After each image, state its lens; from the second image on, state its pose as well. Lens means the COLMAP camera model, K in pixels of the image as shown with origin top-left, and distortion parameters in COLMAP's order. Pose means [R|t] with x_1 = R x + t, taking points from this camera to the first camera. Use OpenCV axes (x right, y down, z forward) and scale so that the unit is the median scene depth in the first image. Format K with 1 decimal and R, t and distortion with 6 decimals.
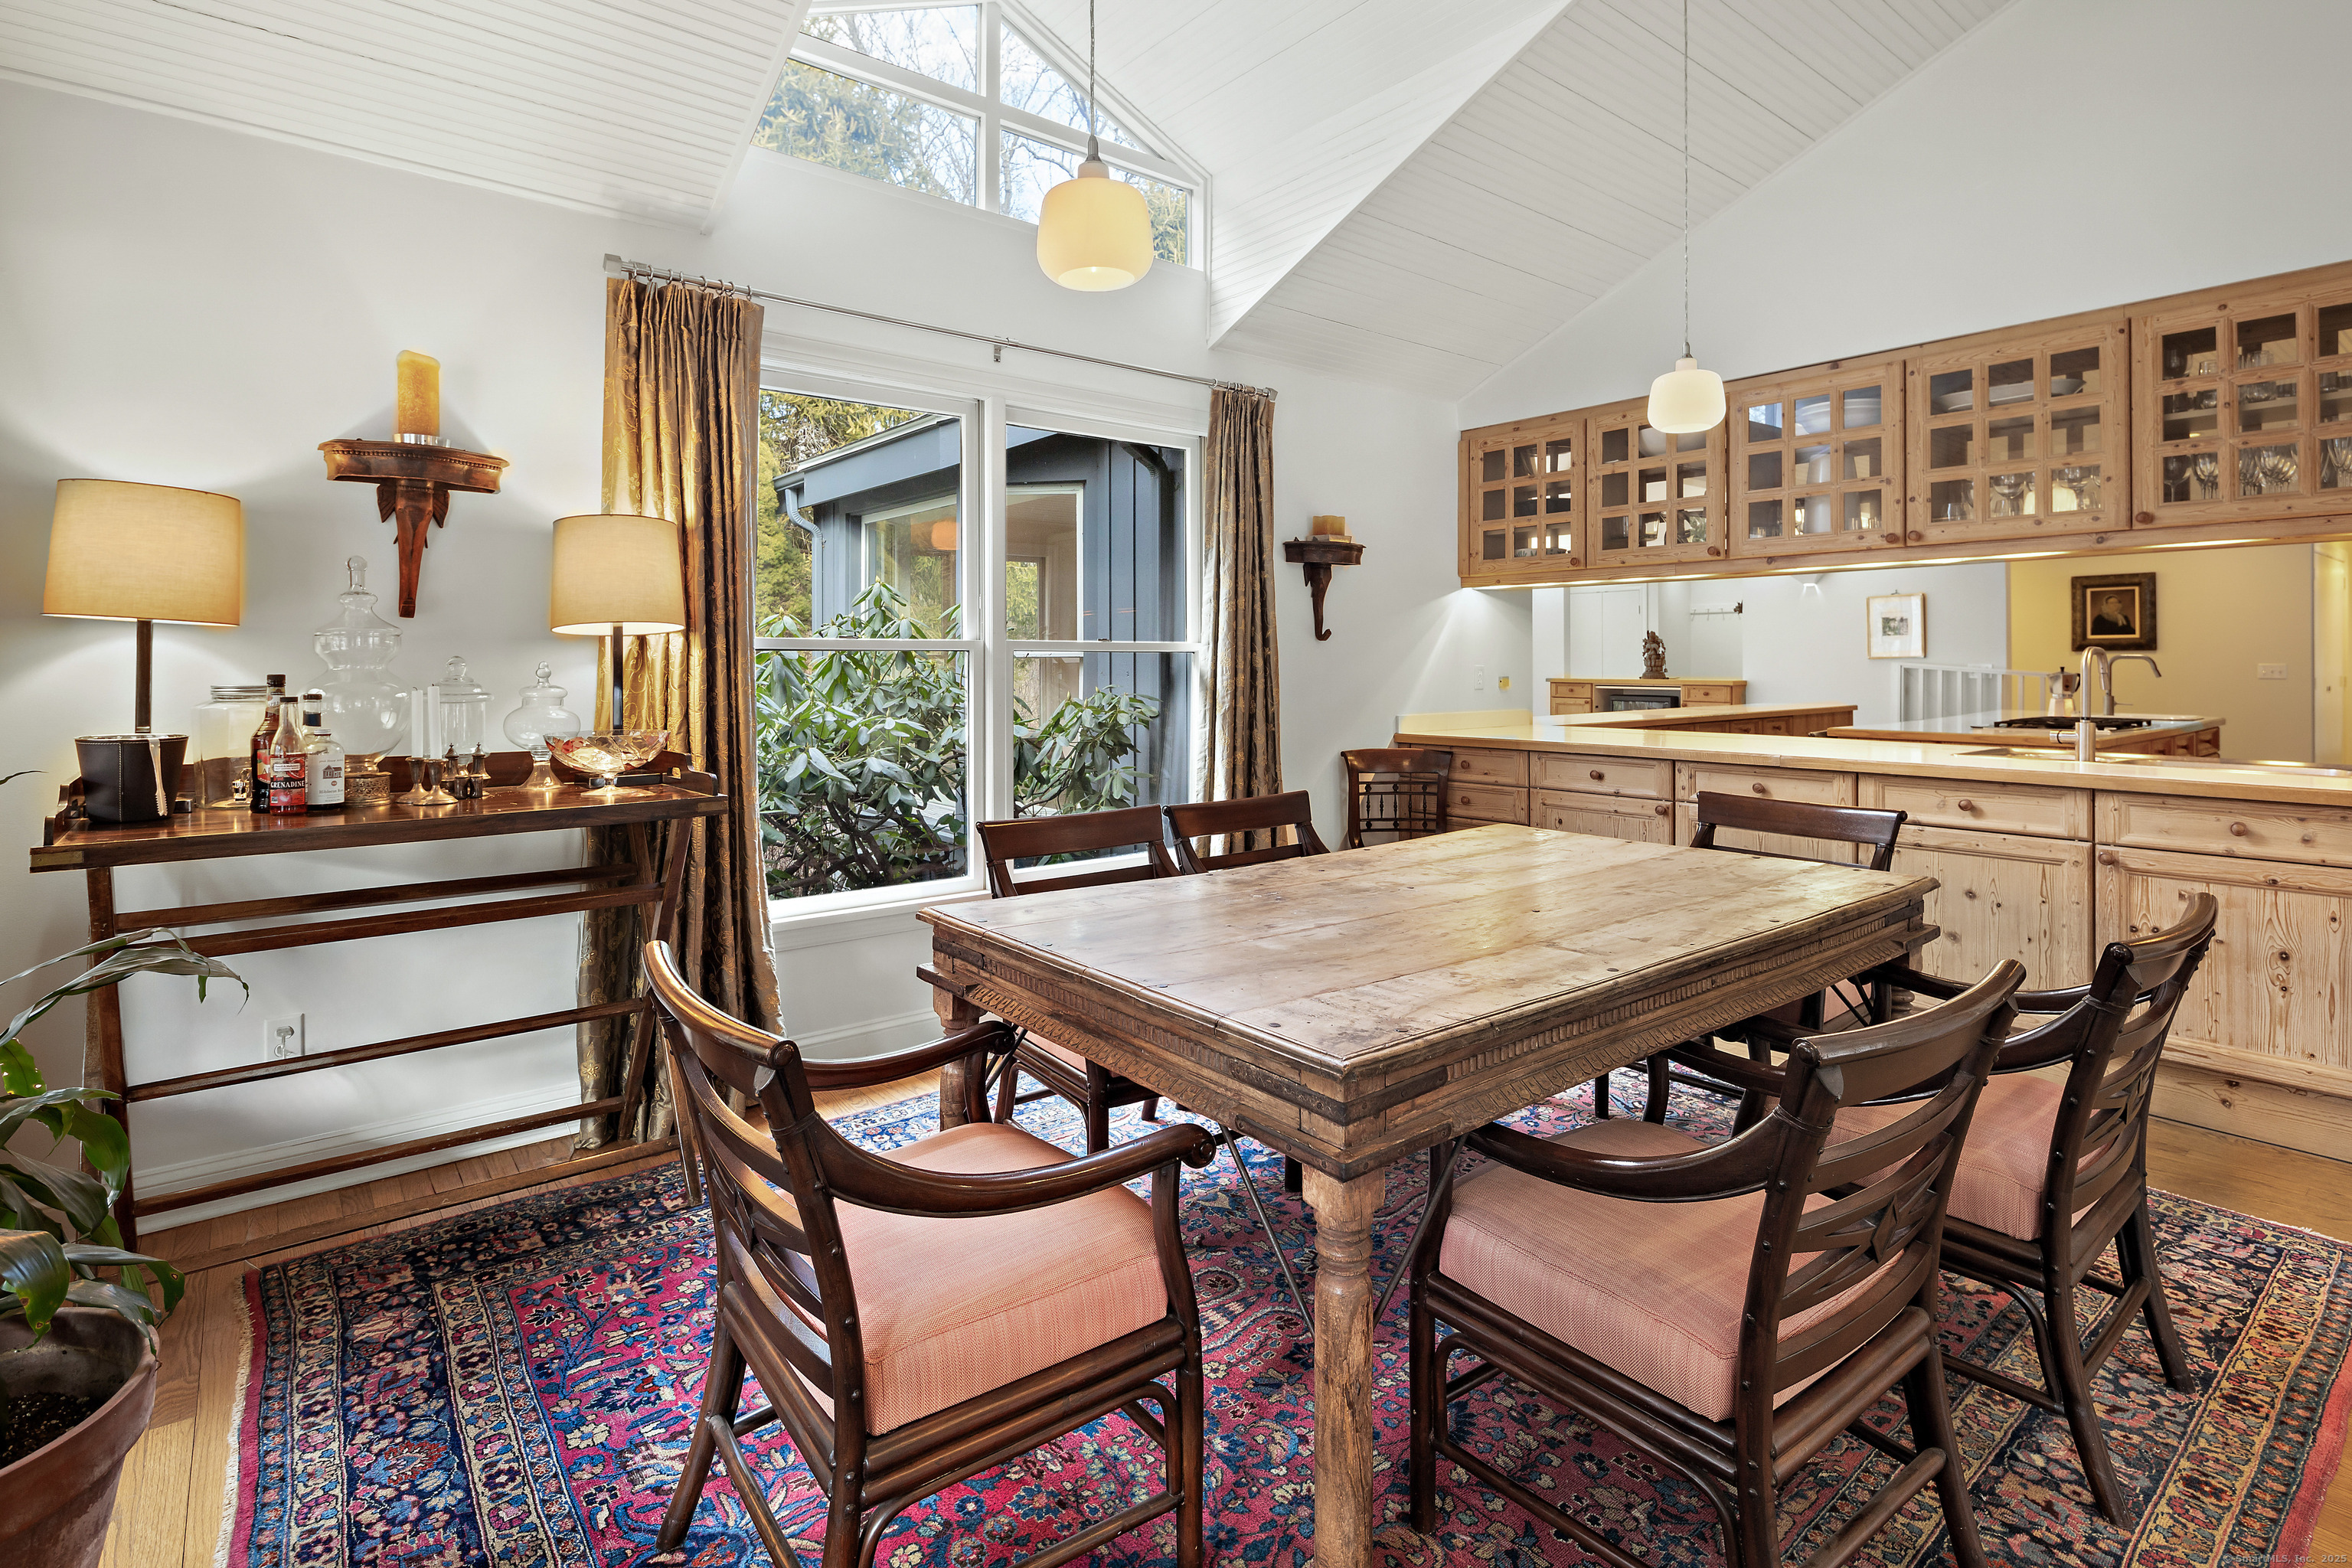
lens RADIAL K [[1138.2, 0, 1178.0], [0, 1138.2, 666.8], [0, 0, 1]] dist [-0.001815, -0.000185]
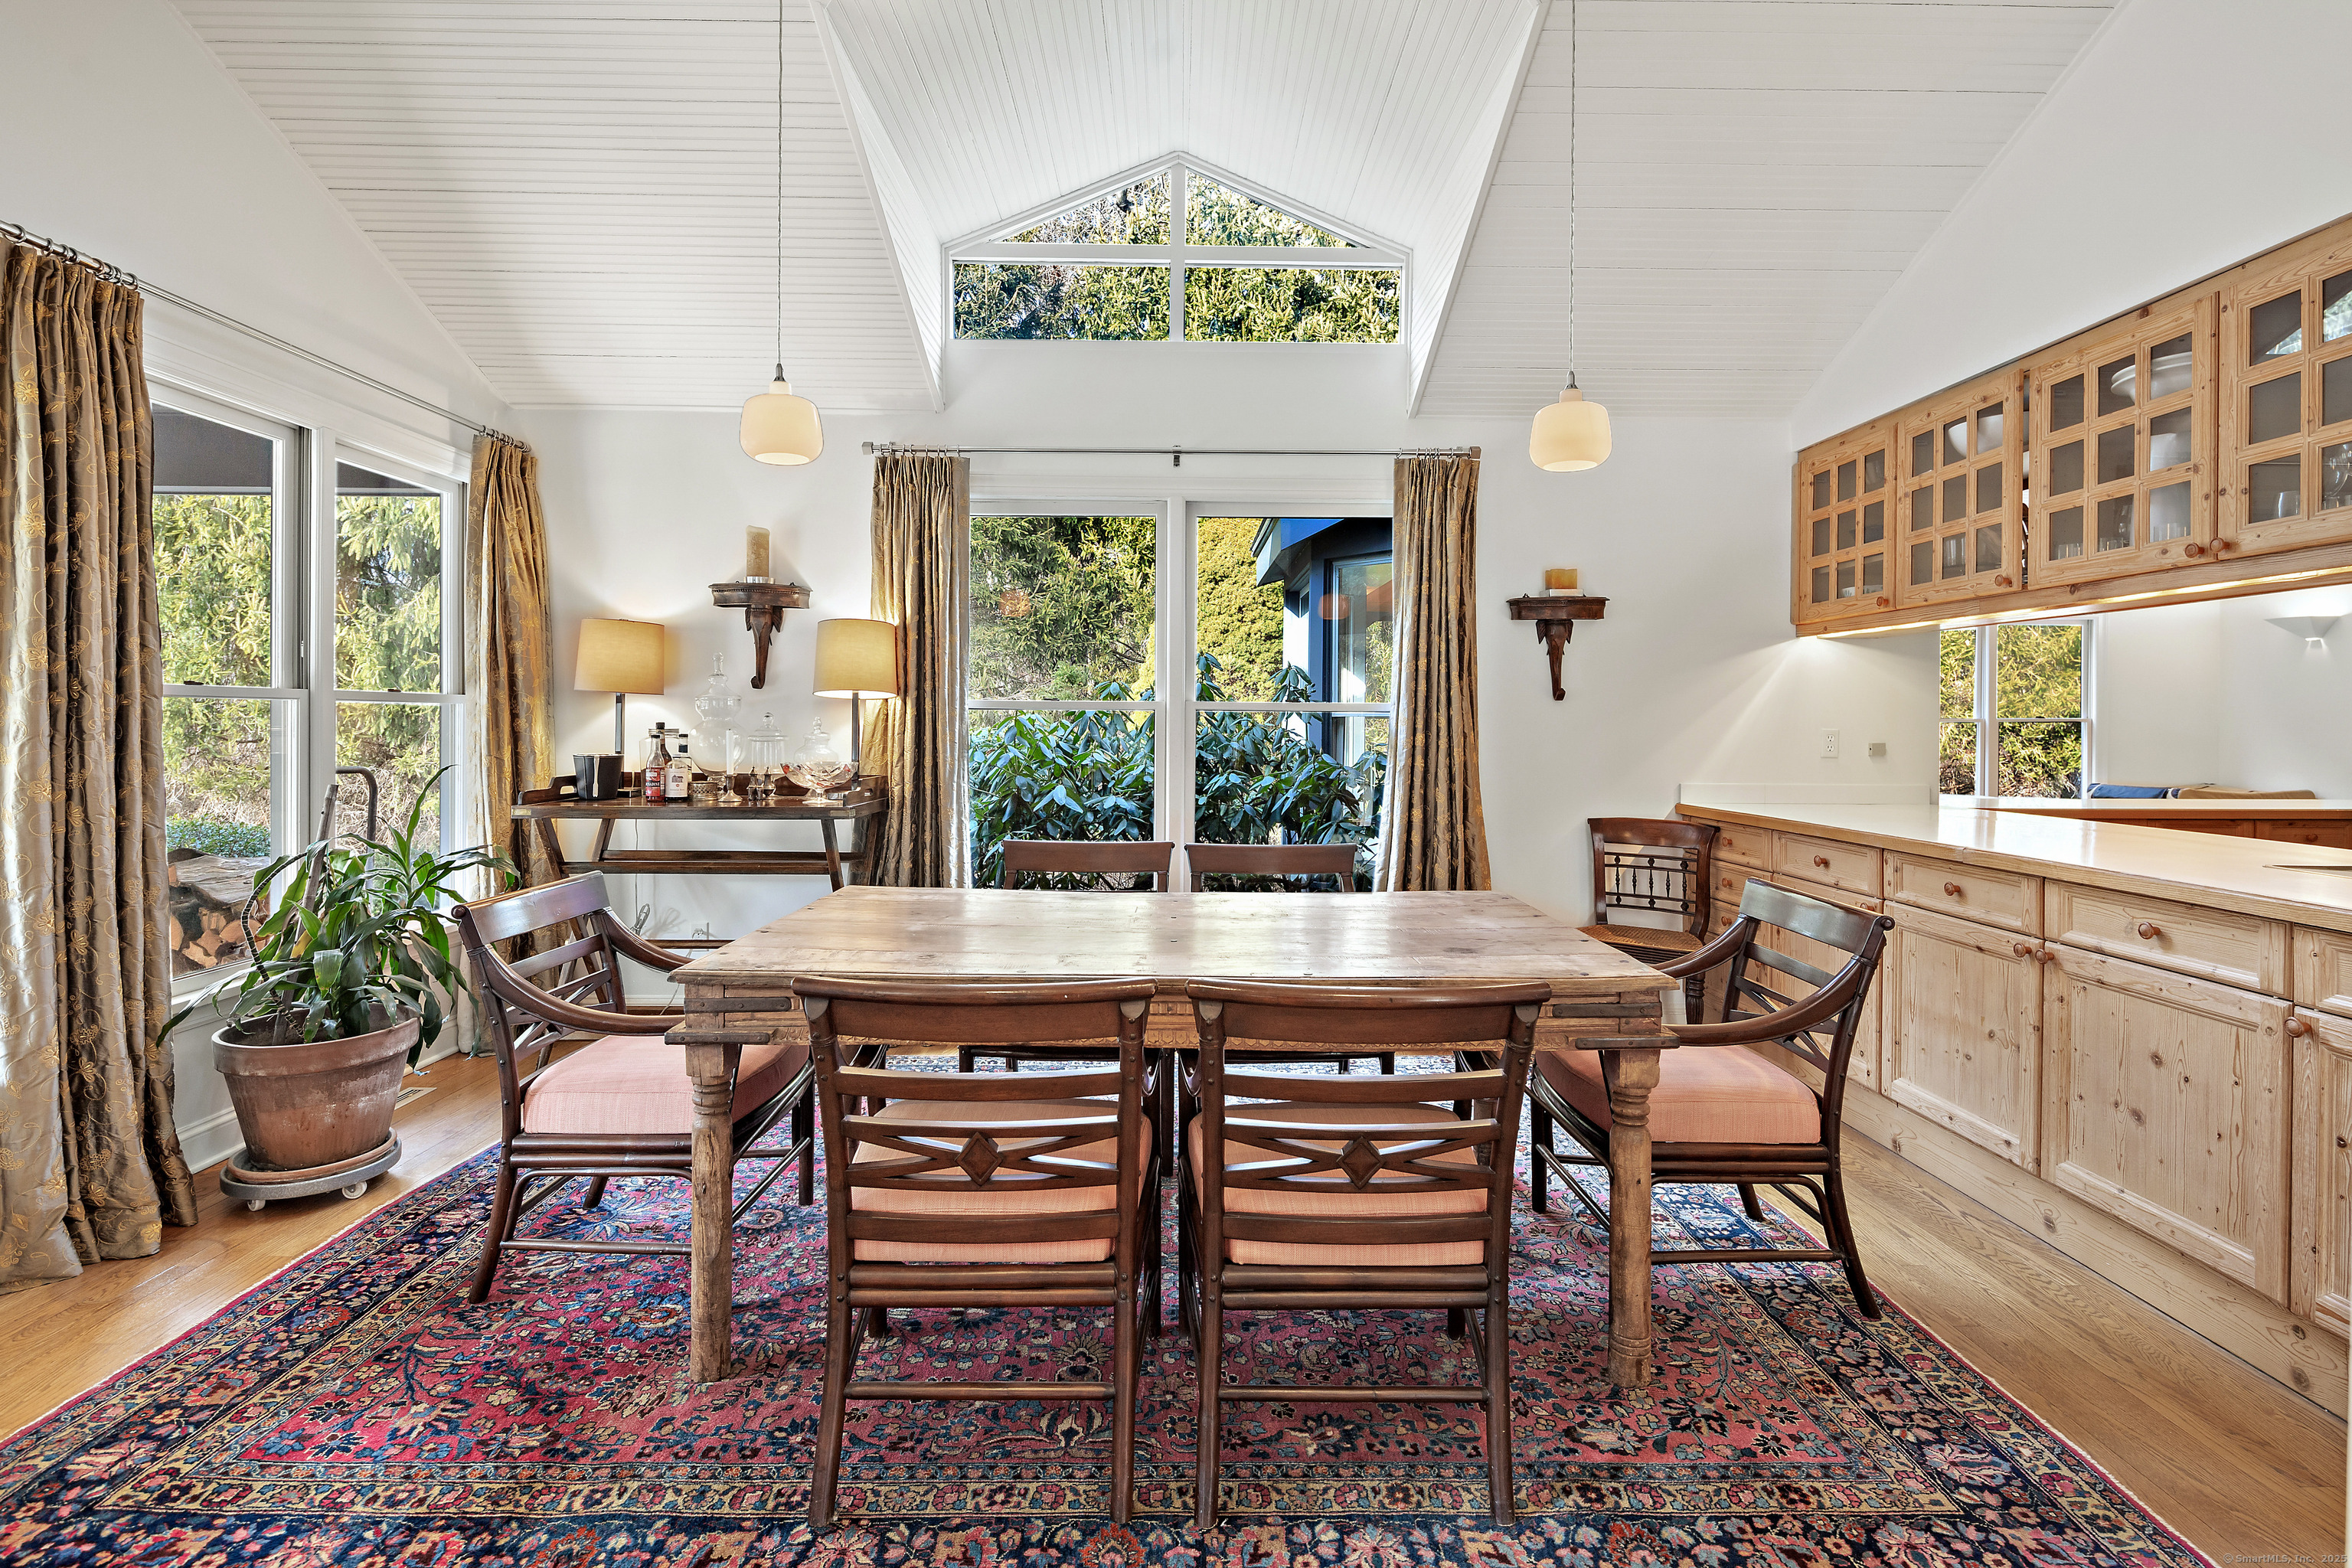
lens RADIAL K [[1146.7, 0, 1178.5], [0, 1146.7, 736.3], [0, 0, 1]] dist [0.000145, -0.000472]
pose [[0.782523, 0.015484, -0.622429, 0.587344], [-0.010989, 0.999878, 0.011058, -0.000162], [0.622525, -0.001814, 0.782598, 0.063440]]
